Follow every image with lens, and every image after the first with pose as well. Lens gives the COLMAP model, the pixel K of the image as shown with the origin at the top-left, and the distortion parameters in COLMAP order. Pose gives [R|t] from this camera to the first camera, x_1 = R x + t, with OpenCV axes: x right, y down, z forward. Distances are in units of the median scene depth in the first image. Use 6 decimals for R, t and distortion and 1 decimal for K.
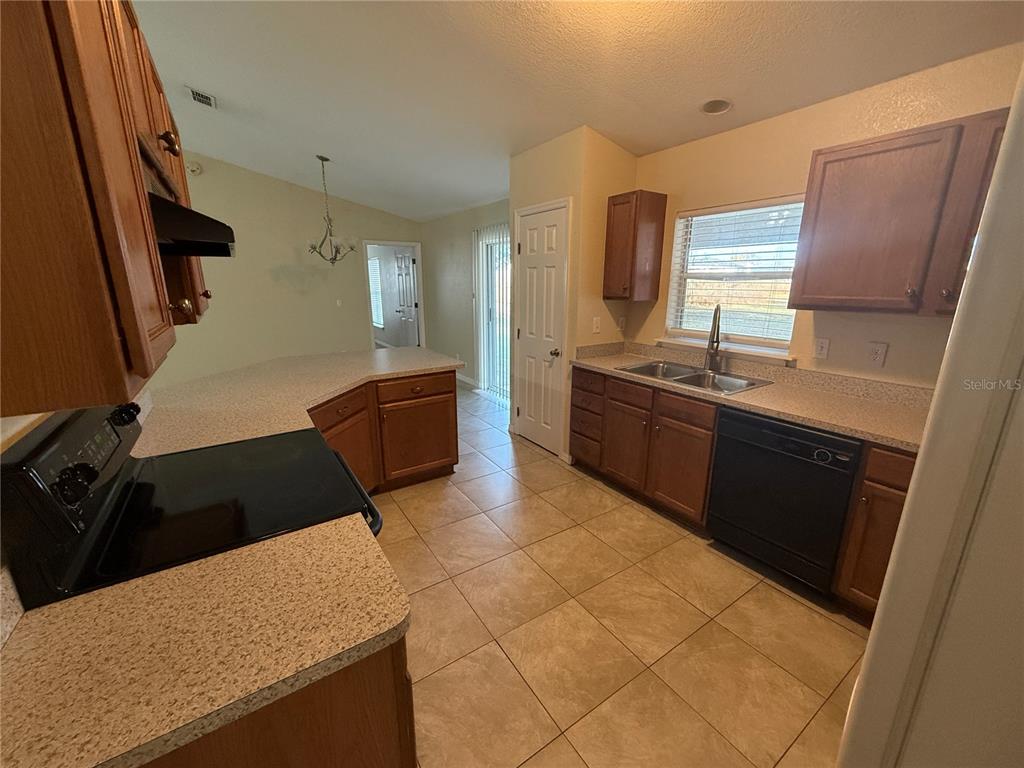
lens RADIAL K [[409.2, 0, 512.0], [0, 409.2, 383.5], [0, 0, 1]] dist [0.000287, 0.000013]
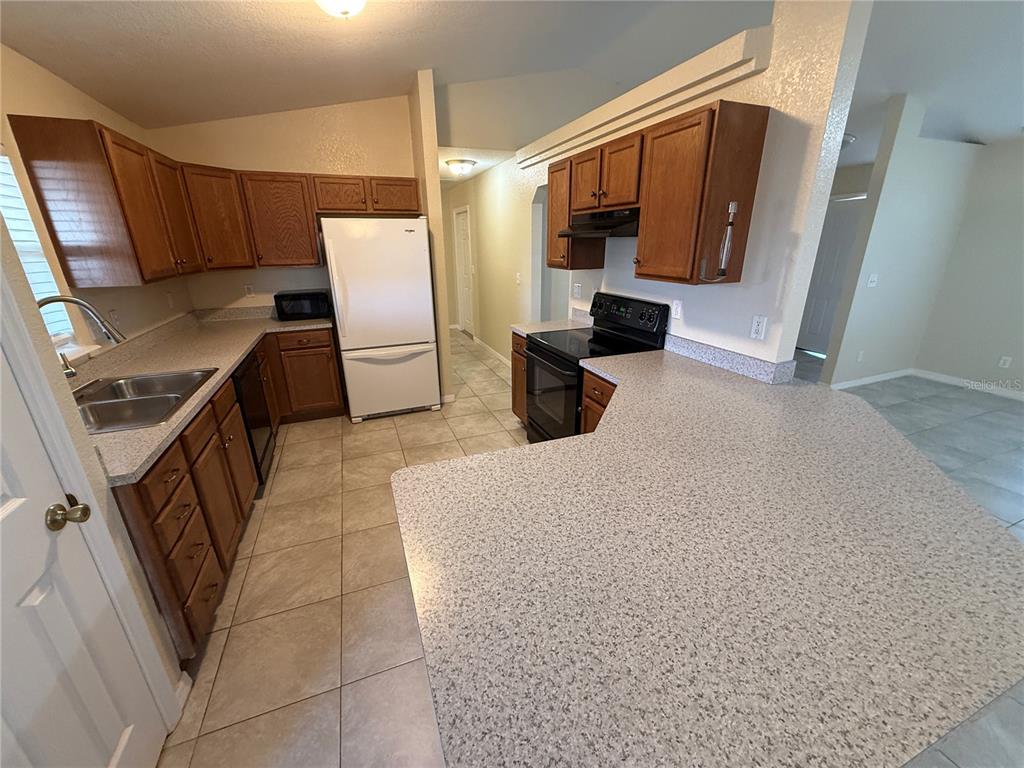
lens RADIAL K [[409.2, 0, 511.3], [0, 409.2, 384.9], [0, 0, 1]] dist [0.000287, 0.000013]
pose [[-0.978397, -0.061009, 0.197526, -0.486459], [0.058011, 0.836054, 0.545572, -0.542031], [-0.198427, 0.545245, -0.814454, 2.047909]]
